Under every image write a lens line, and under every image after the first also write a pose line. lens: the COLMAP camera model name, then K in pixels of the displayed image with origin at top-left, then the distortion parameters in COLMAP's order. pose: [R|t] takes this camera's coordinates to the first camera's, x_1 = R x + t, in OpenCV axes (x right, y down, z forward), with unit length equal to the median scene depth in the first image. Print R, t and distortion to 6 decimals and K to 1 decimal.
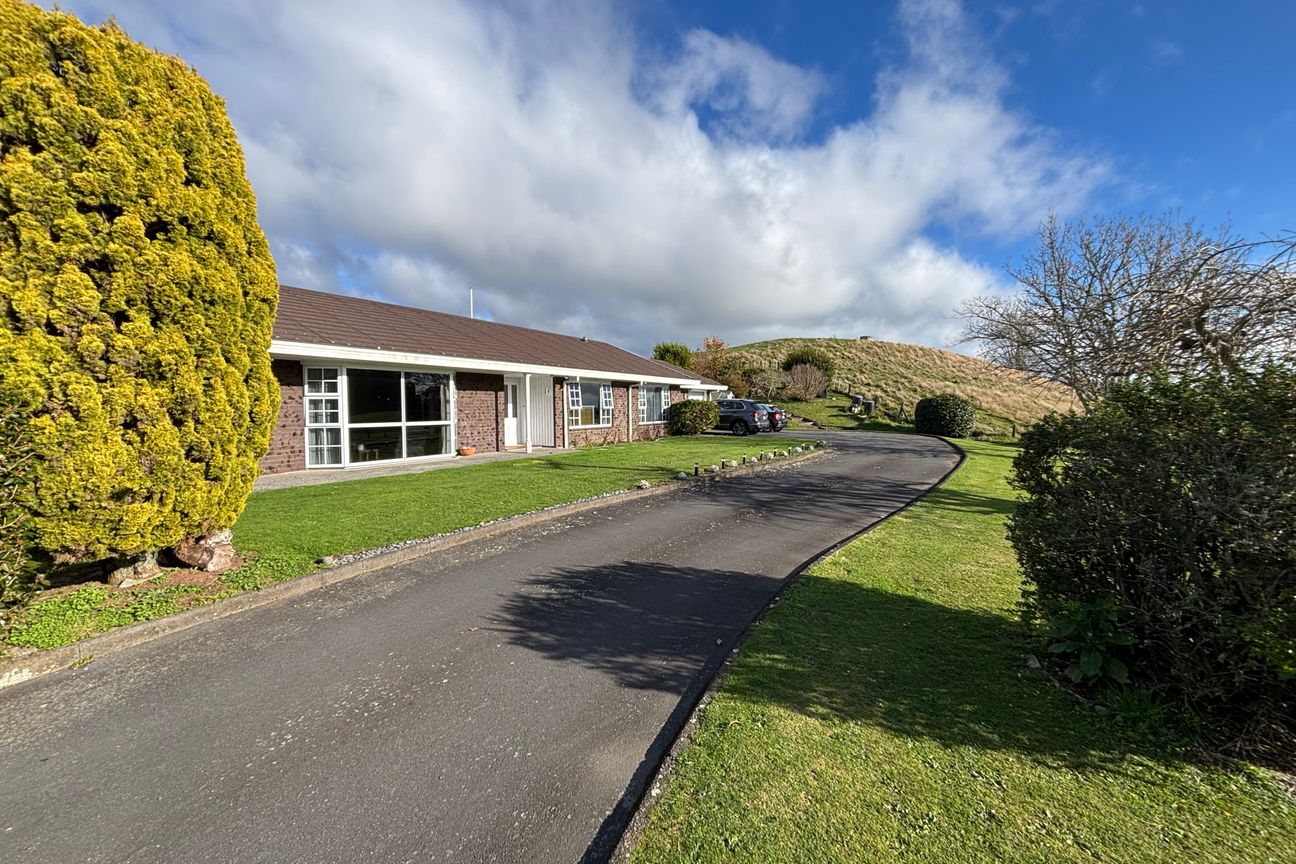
lens RADIAL K [[512.5, 0, 648.0], [0, 512.5, 432.0], [0, 0, 1]] dist [-0.009300, -0.000155]
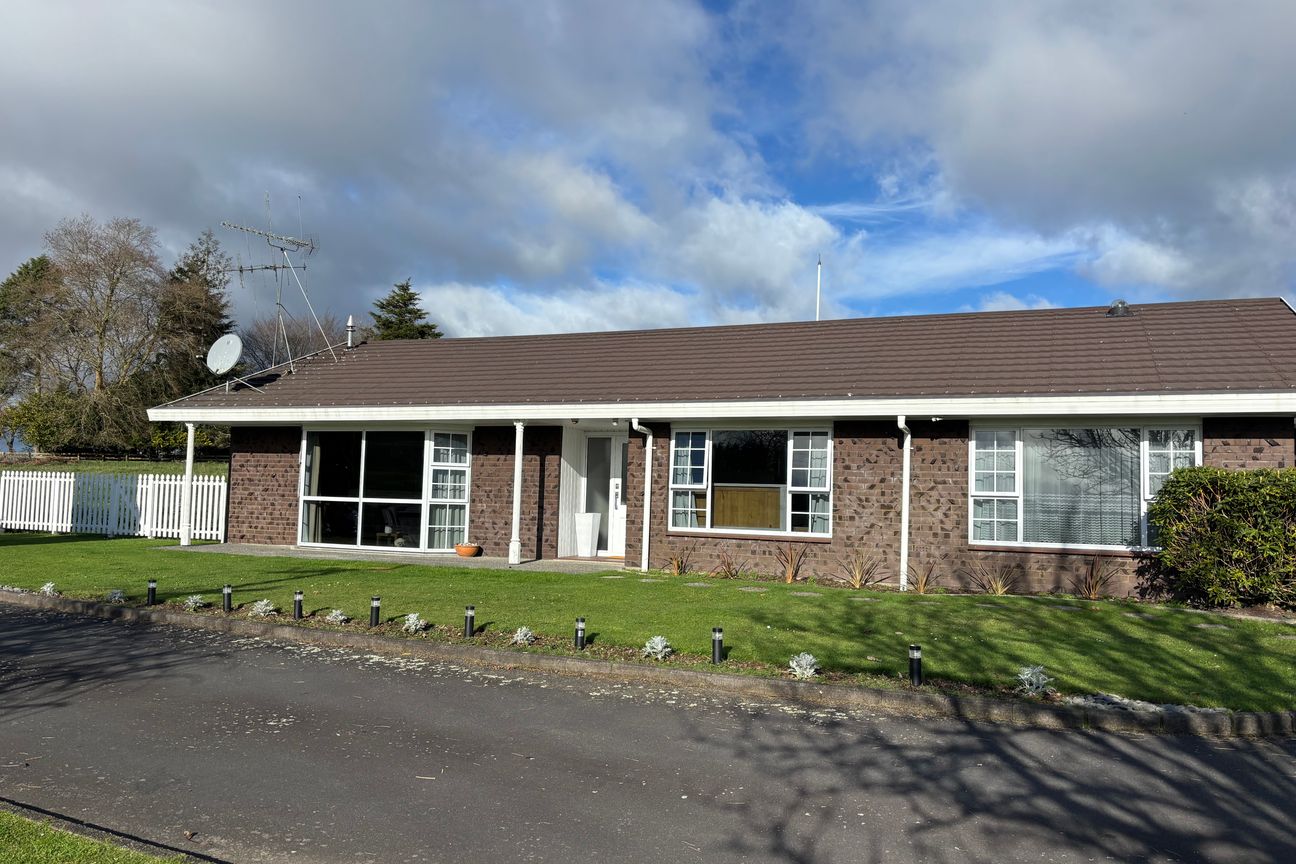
lens RADIAL K [[978.6, 0, 693.8], [0, 978.6, 431.0], [0, 0, 1]] dist [0.072910, -0.003283]
pose [[0.135601, -0.061105, -0.988877, 0.847218], [-0.077221, 0.994408, -0.072035, -0.039904], [0.987750, 0.086130, 0.130125, 1.037591]]
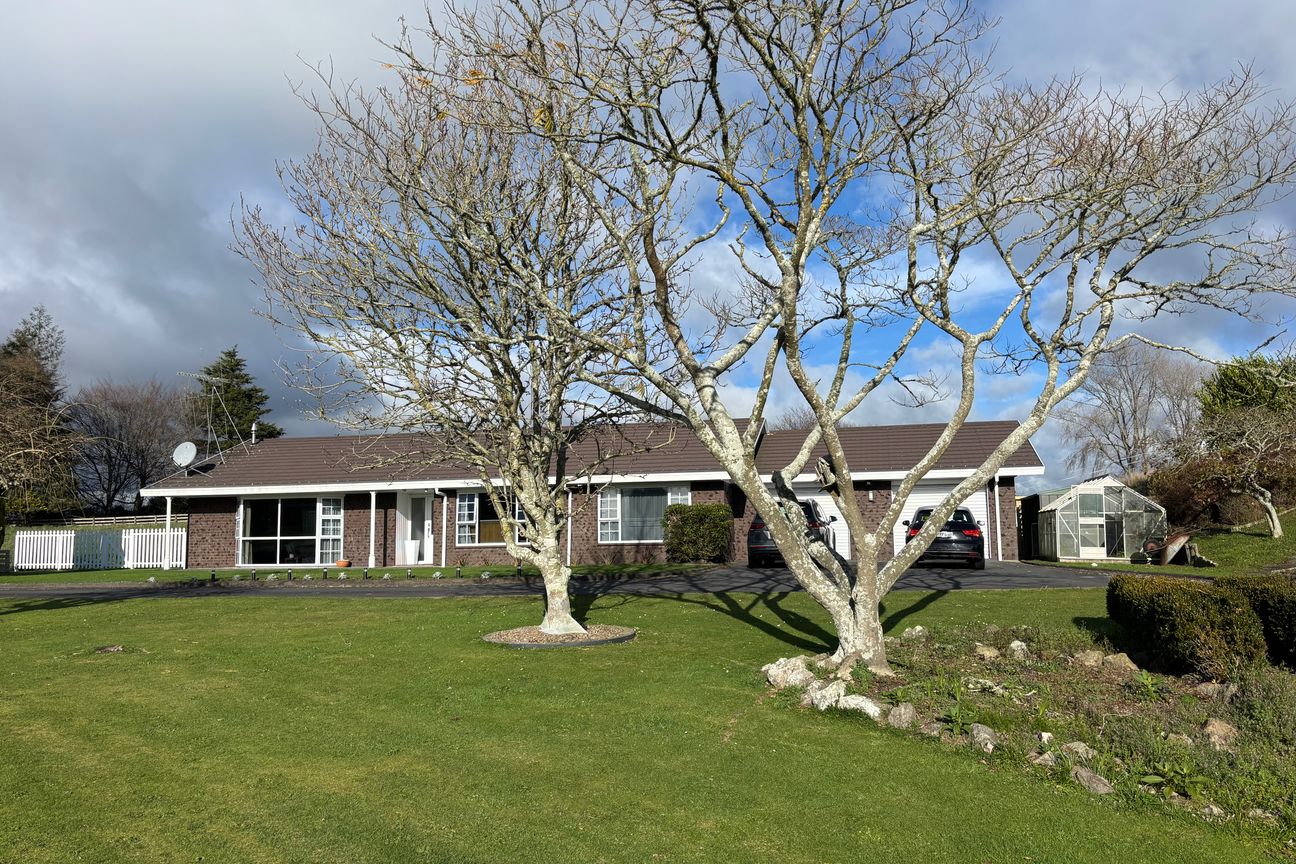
lens RADIAL K [[952.8, 0, 693.3], [0, 952.8, 432.6], [0, 0, 1]] dist [-0.006849, -0.004842]
pose [[0.306912, -0.111345, -0.945202, 1.796172], [-0.032814, 0.991305, -0.127431, -0.005882], [0.951172, 0.070125, 0.300589, 1.016735]]
